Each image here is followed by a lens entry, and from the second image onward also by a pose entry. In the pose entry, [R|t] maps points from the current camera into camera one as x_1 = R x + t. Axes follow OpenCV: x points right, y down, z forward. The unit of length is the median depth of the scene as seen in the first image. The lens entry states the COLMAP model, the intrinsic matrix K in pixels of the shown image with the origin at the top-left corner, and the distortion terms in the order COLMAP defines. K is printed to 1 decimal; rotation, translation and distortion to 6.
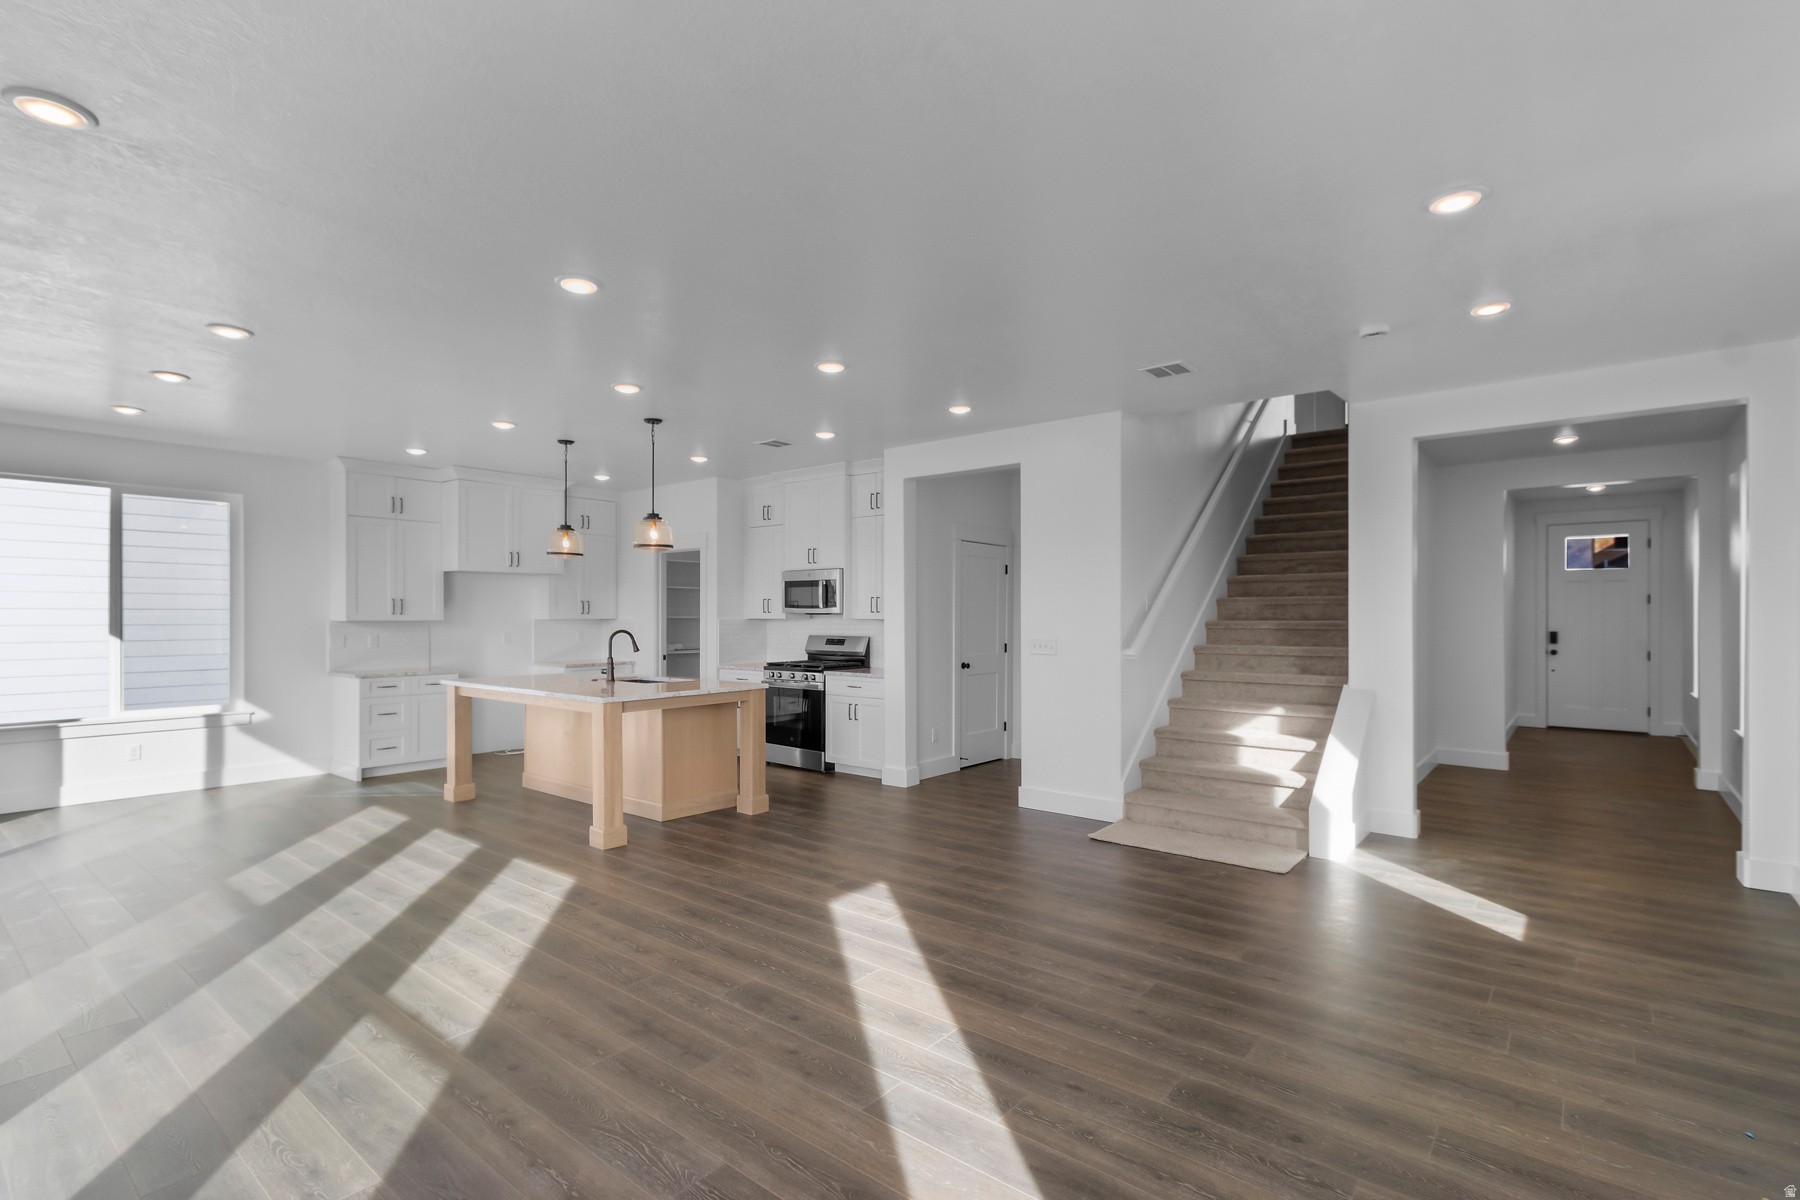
lens RADIAL K [[849.3, 0, 899.2], [0, 849.3, 605.3], [0, 0, 1]] dist [0.011518, 0.000102]
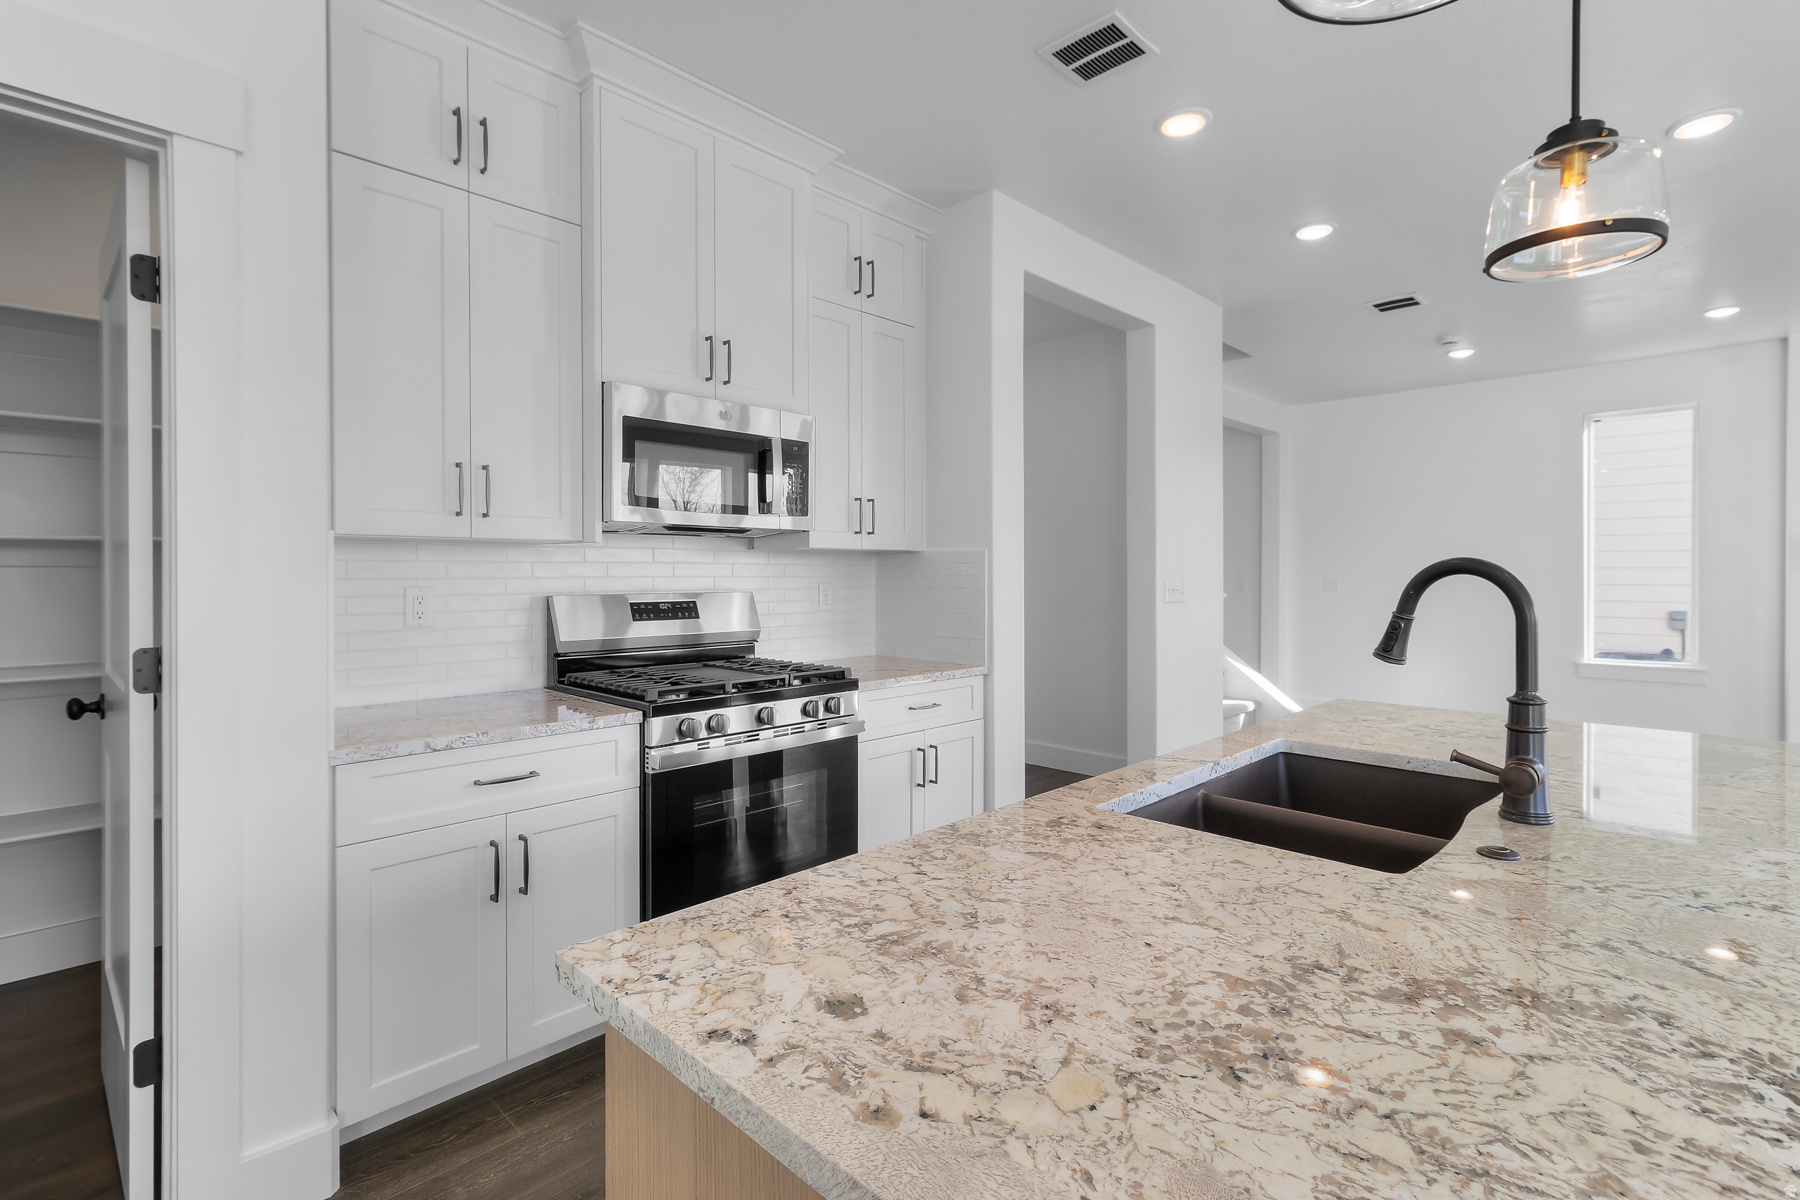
lens RADIAL K [[845.5, 0, 894.5], [0, 845.5, 575.7], [0, 0, 1]] dist [0.004061, 0.000401]
pose [[0.094974, -0.002882, 0.995476, -0.580428], [-0.008372, 0.999958, 0.003694, 0.034826], [-0.995445, -0.008685, 0.094946, 1.186023]]
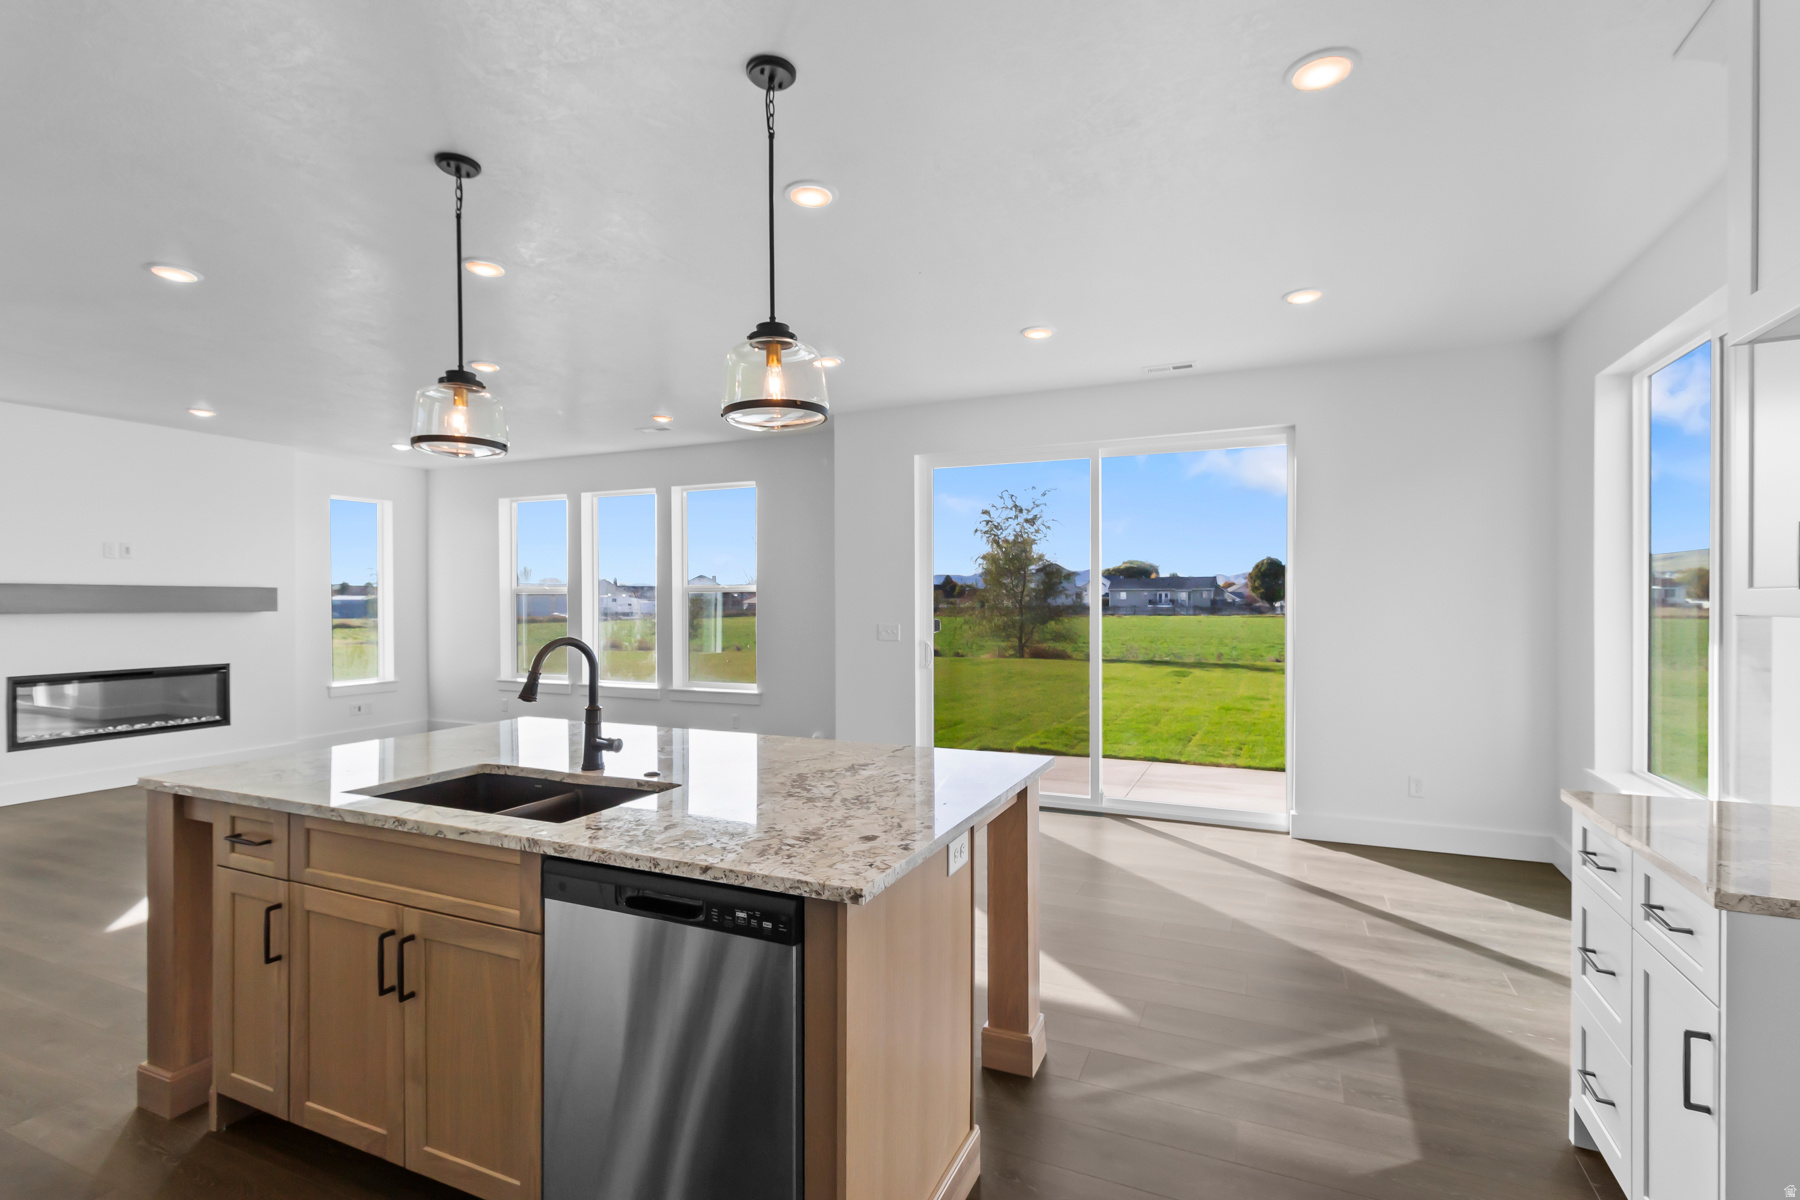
lens RADIAL K [[849.3, 0, 899.2], [0, 849.3, 605.3], [0, 0, 1]] dist [0.011518, 0.000102]
pose [[-0.964840, 0.005042, -0.262788, -0.391806], [0.005773, 0.999981, -0.002012, 0.015621], [0.262773, -0.003459, -0.964852, 1.497353]]
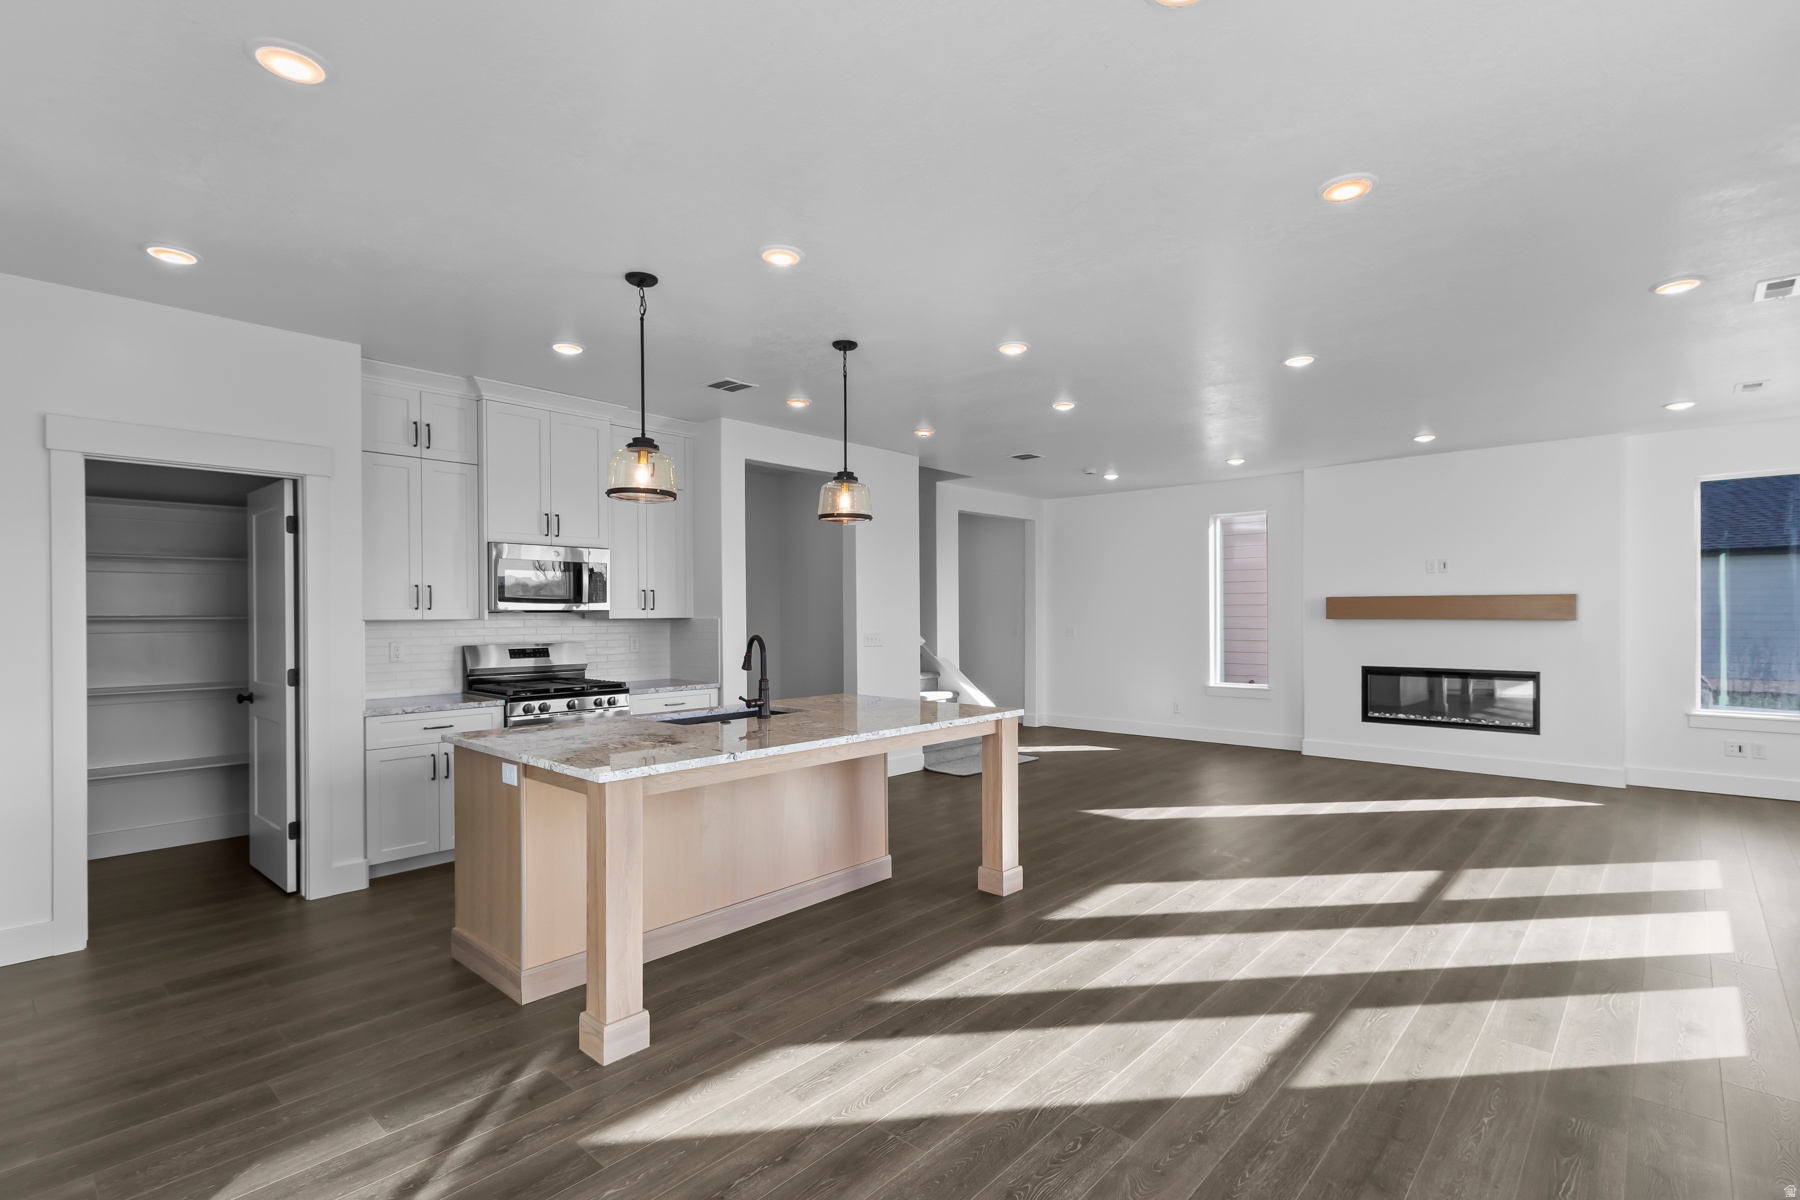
lens RADIAL K [[854.9, 0, 907.4], [0, 854.9, 611.9], [0, 0, 1]] dist [-0.004560, -0.001020]
pose [[0.045581, 0.002700, 0.998957, -1.015280], [-0.005667, 0.999981, -0.002445, 0.013348], [-0.998945, -0.005550, 0.045596, 0.911121]]
